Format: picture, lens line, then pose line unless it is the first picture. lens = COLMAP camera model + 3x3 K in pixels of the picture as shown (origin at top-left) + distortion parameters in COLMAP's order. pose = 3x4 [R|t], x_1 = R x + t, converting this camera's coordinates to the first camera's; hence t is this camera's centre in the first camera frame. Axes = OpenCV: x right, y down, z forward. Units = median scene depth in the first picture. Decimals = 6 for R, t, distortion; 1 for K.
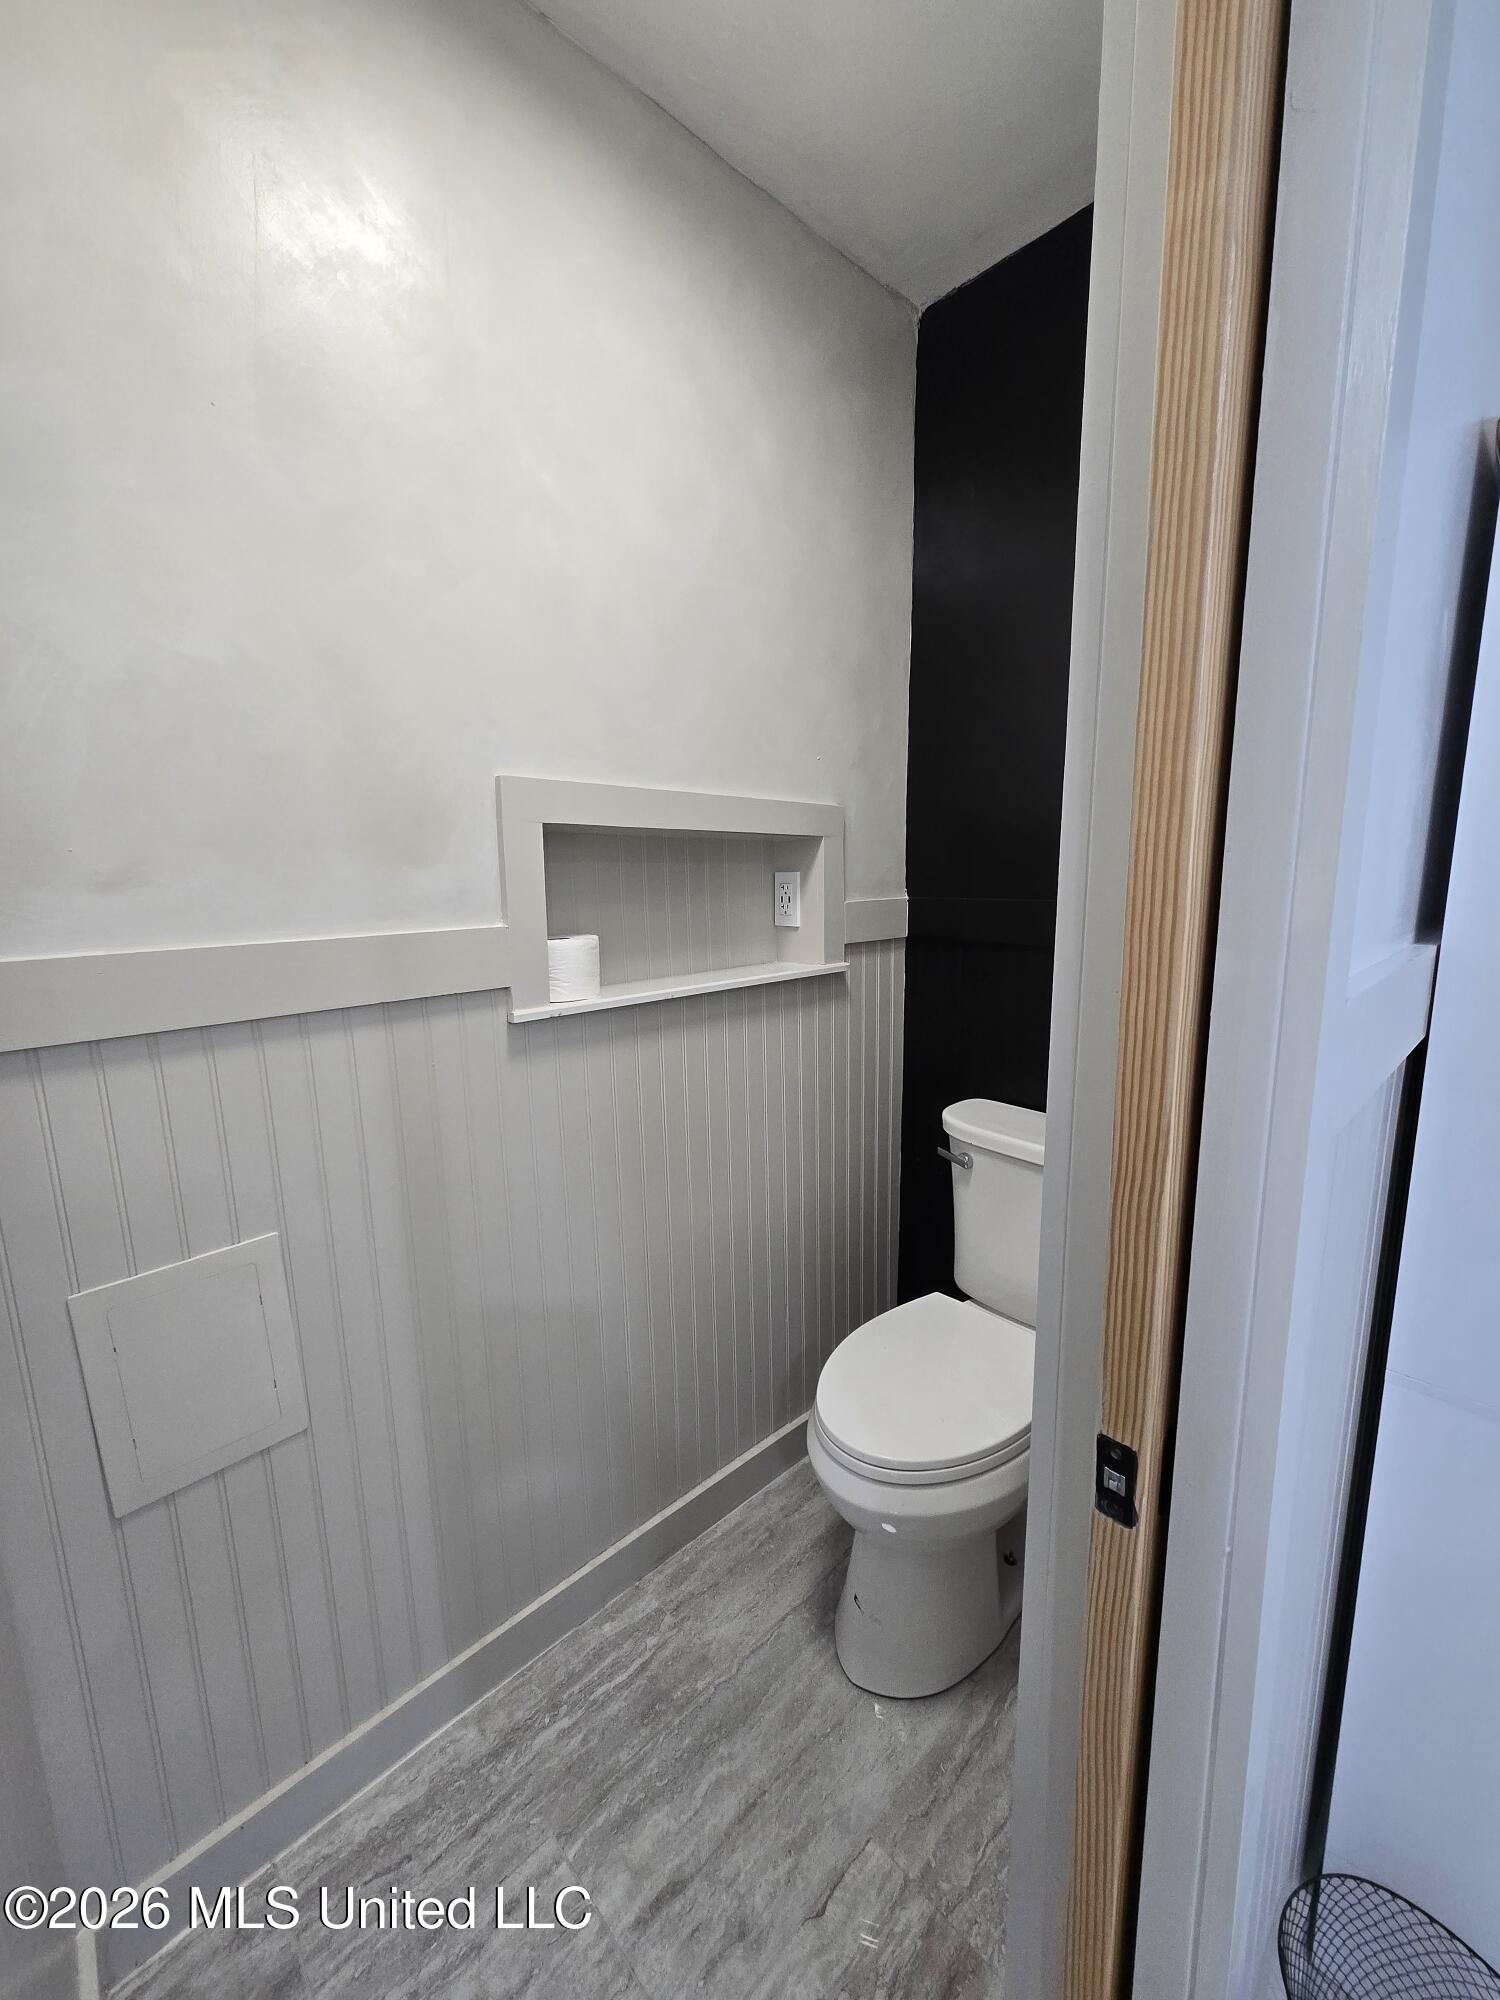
lens RADIAL K [[781.4, 0, 741.5], [0, 781.4, 1007.9], [0, 0, 1]] dist [0.000837, -0.000061]
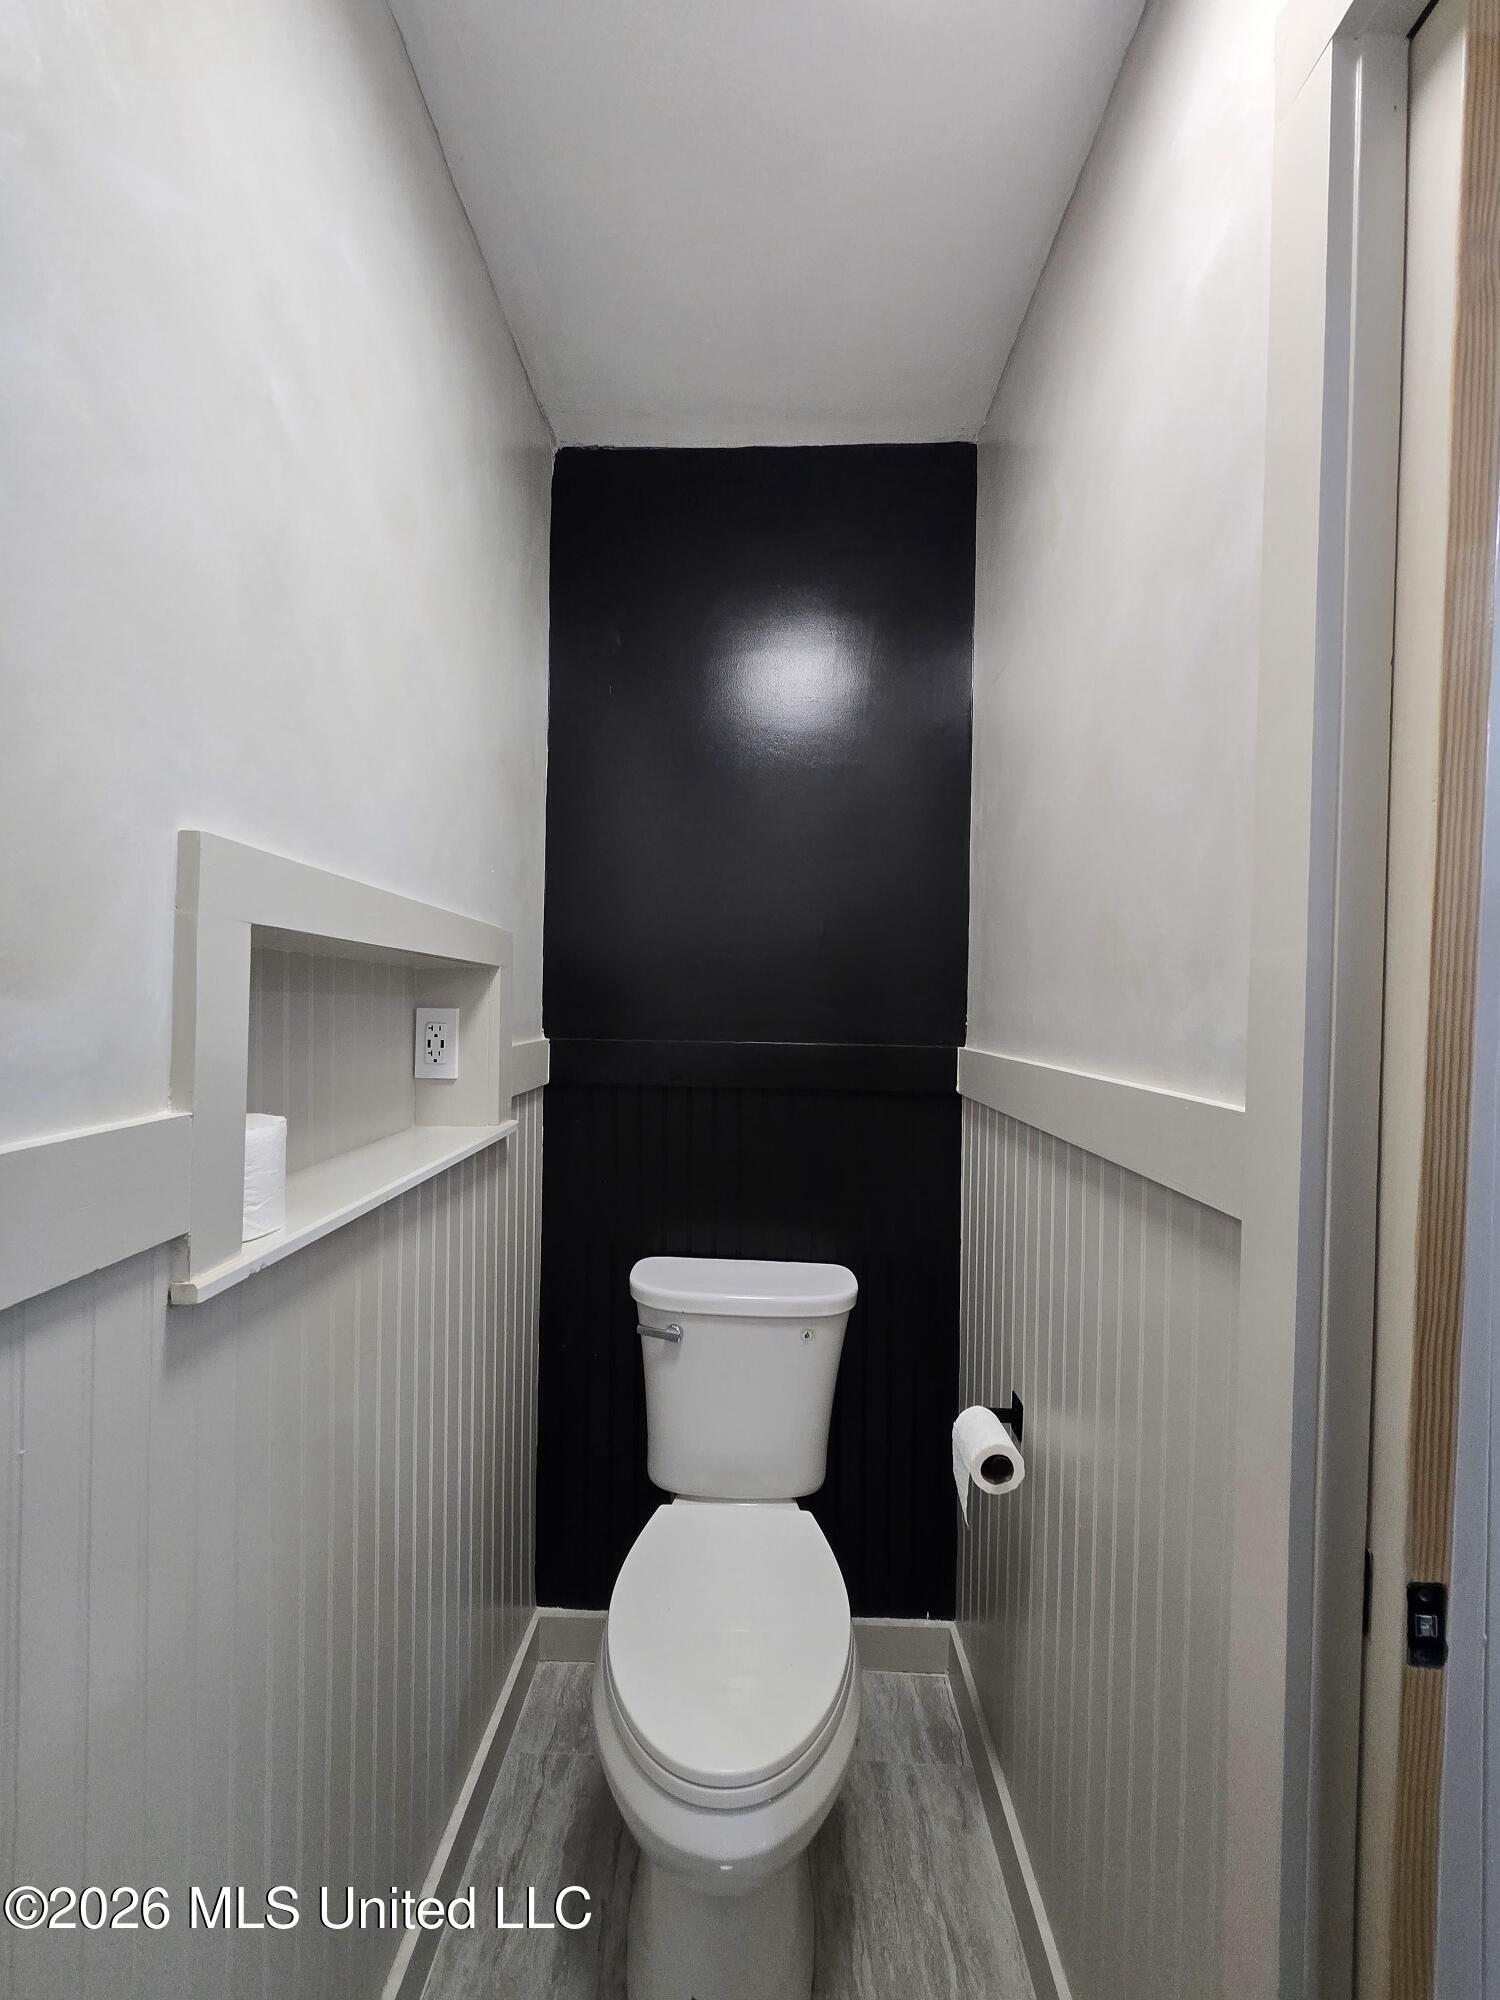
lens RADIAL K [[781.4, 0, 741.5], [0, 781.4, 1007.9], [0, 0, 1]] dist [0.000837, -0.000061]
pose [[0.686740, 0.020686, 0.726609, -0.310179], [0.096855, 0.988078, -0.119670, -0.056671], [-0.720422, 0.152558, 0.676549, 0.280167]]
